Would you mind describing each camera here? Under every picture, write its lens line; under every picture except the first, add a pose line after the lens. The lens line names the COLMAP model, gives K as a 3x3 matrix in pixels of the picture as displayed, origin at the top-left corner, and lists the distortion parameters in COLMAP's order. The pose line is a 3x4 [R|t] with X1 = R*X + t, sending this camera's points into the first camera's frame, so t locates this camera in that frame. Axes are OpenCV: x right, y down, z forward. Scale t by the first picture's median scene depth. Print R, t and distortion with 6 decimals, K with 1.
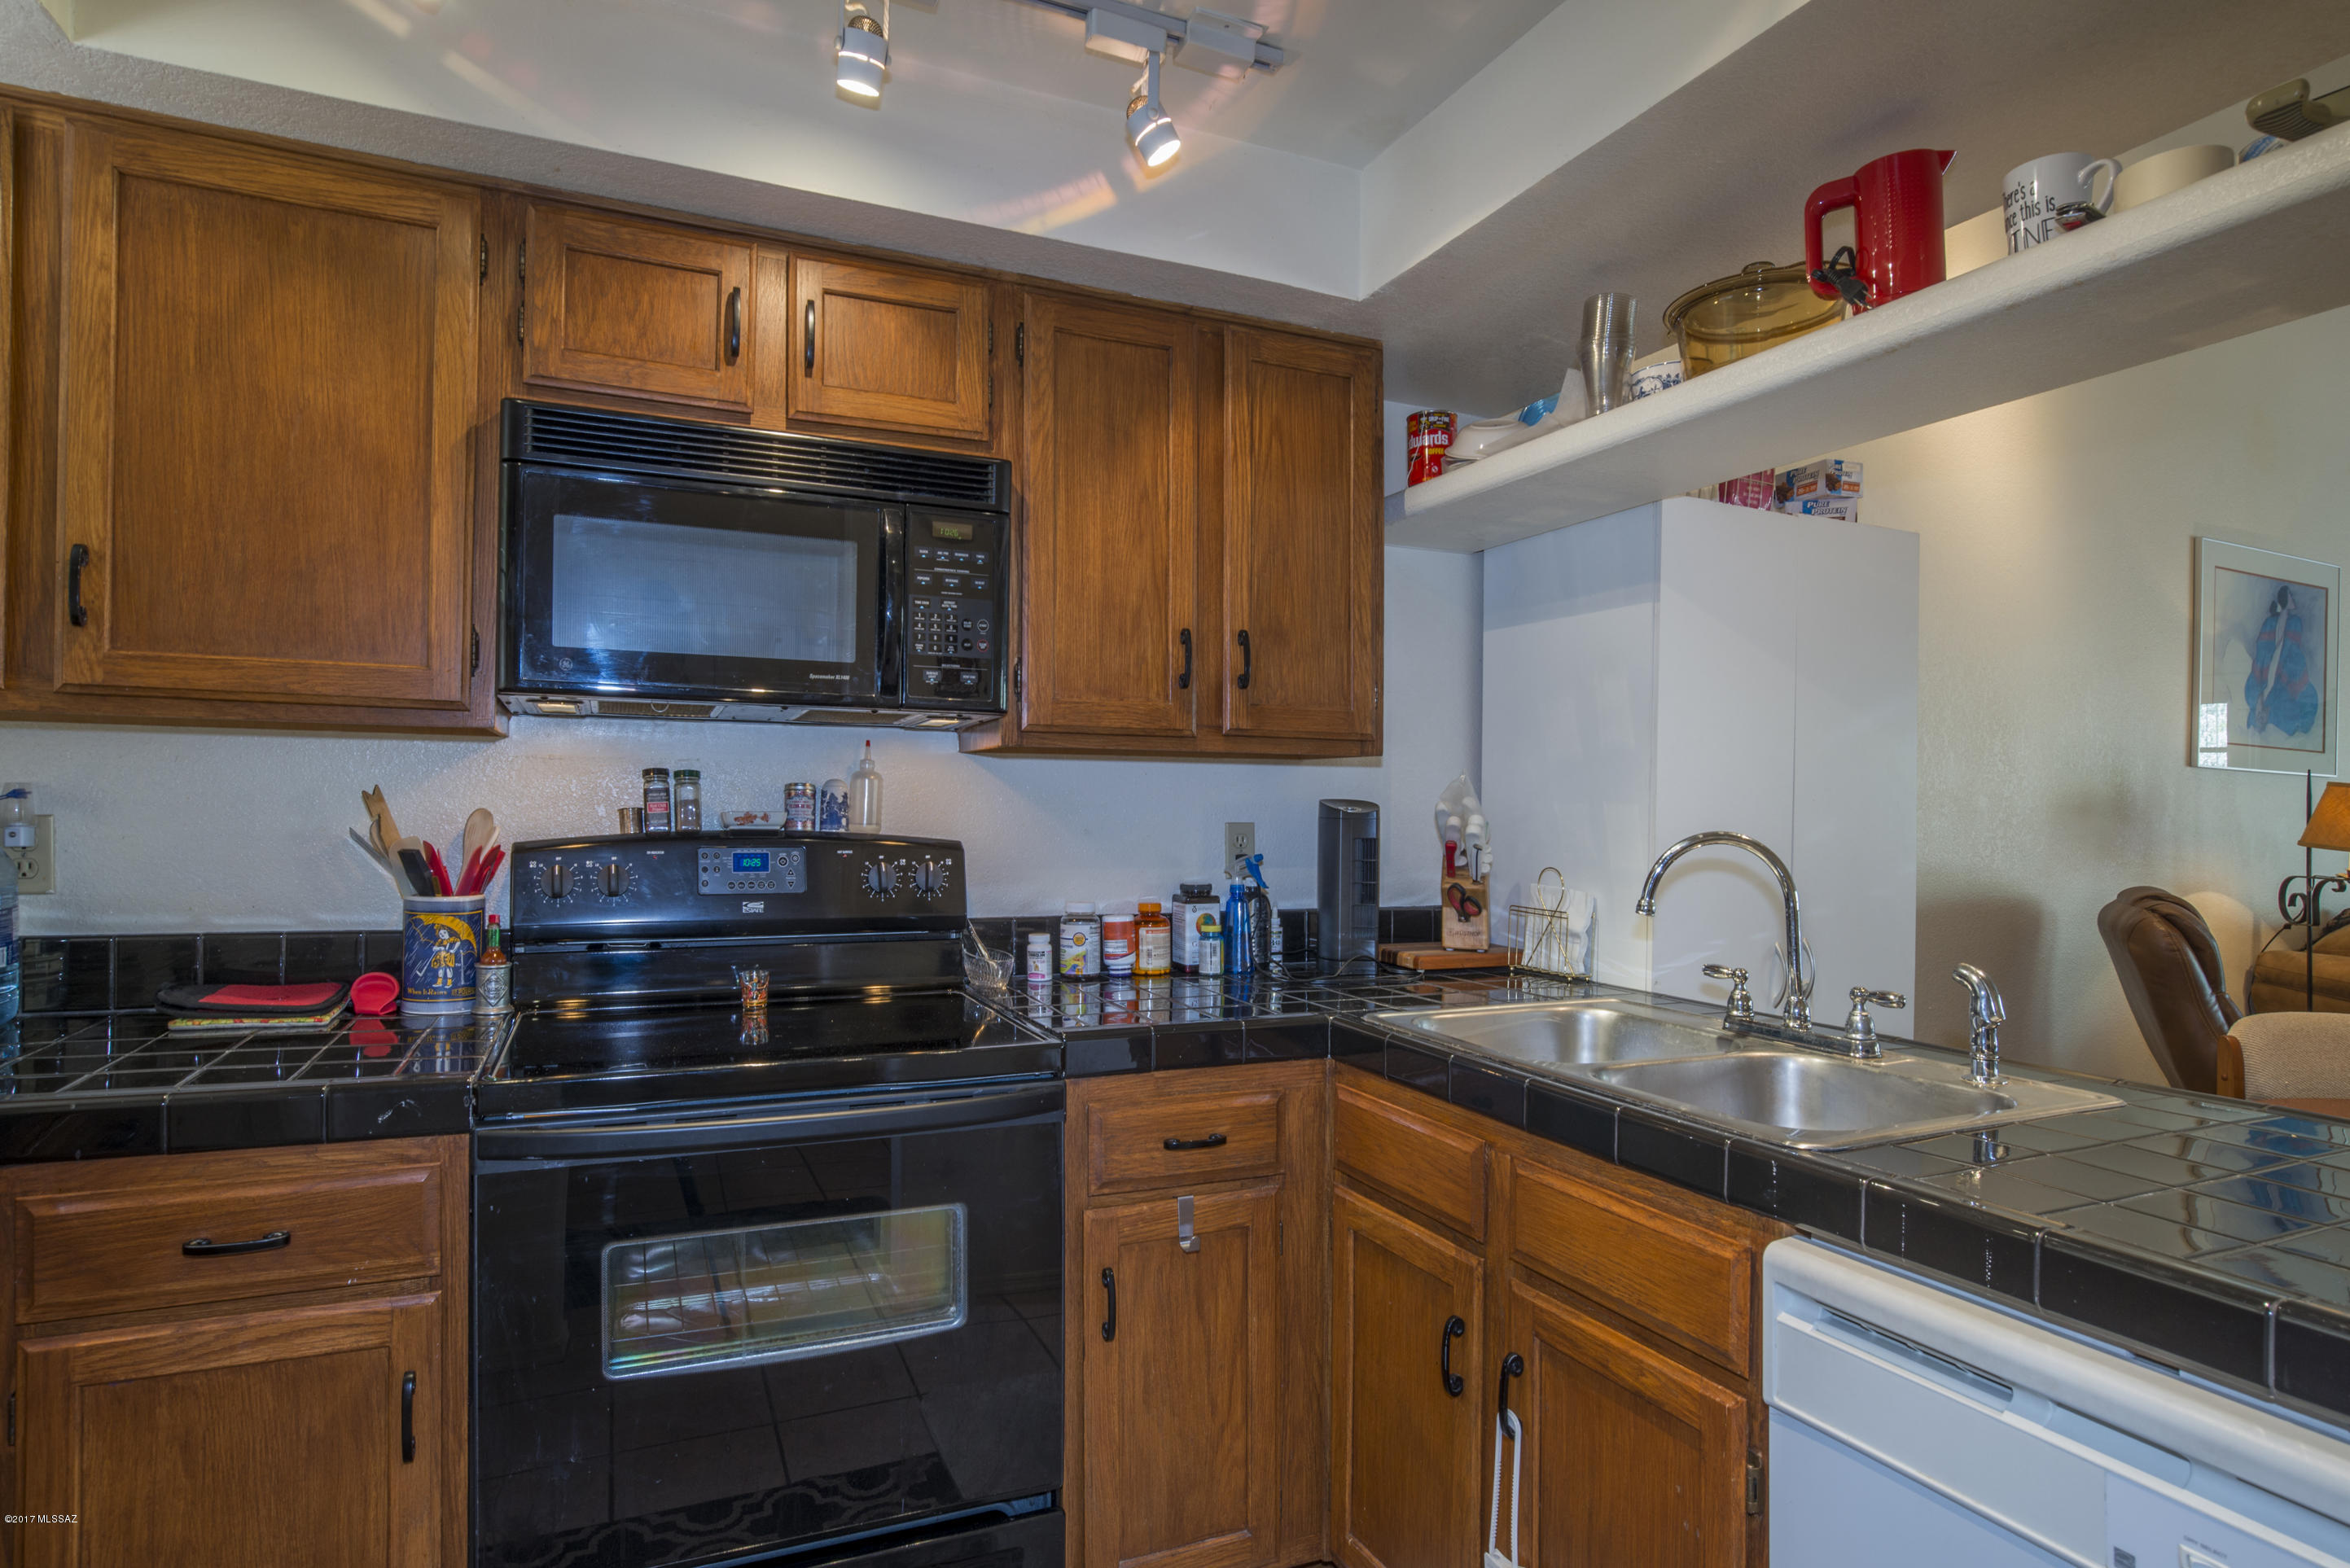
lens RADIAL K [[1226.6, 0, 1178.2], [0, 1226.6, 778.1], [0, 0, 1]] dist [-0.047794, 0.011872]
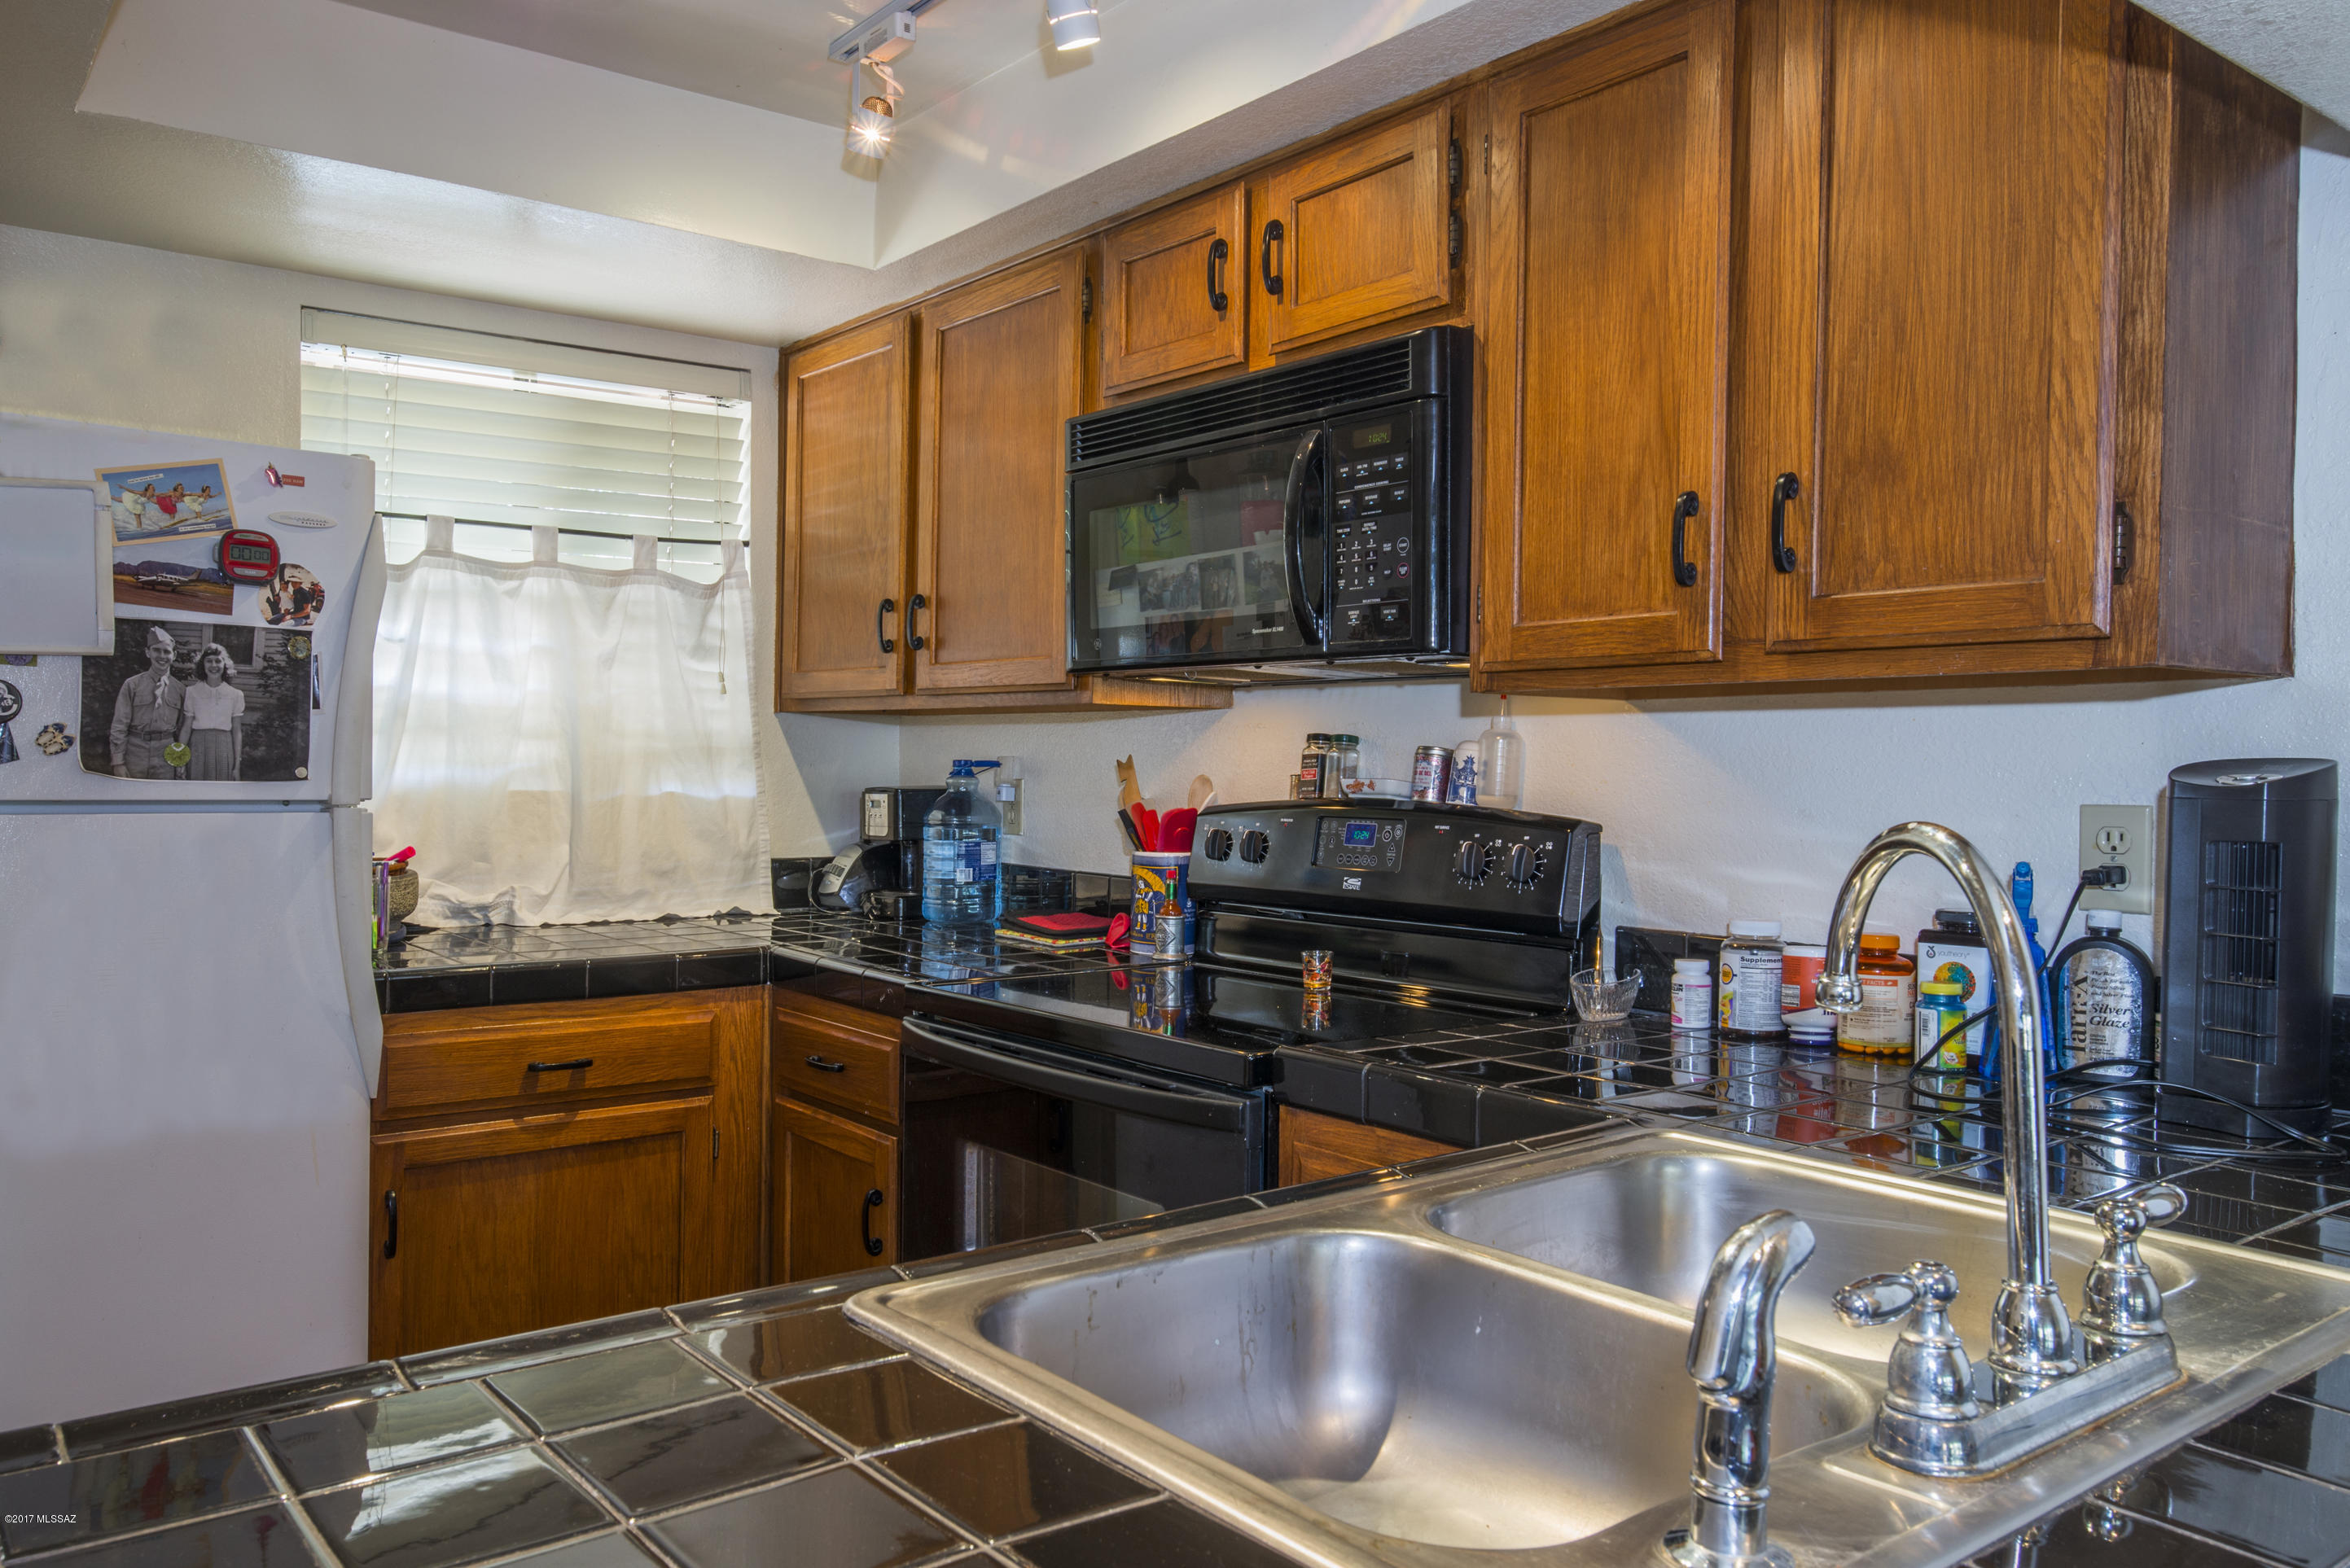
lens RADIAL K [[1727.8, 0, 1176.2], [0, 1727.8, 778.6], [0, 0, 1]] dist [-0.028373, 0.003545]
pose [[0.232212, -0.002746, -0.972661, 0.843088], [0.012978, 0.999916, 0.000275, 0.024174], [0.972579, -0.012687, 0.232228, 0.551363]]
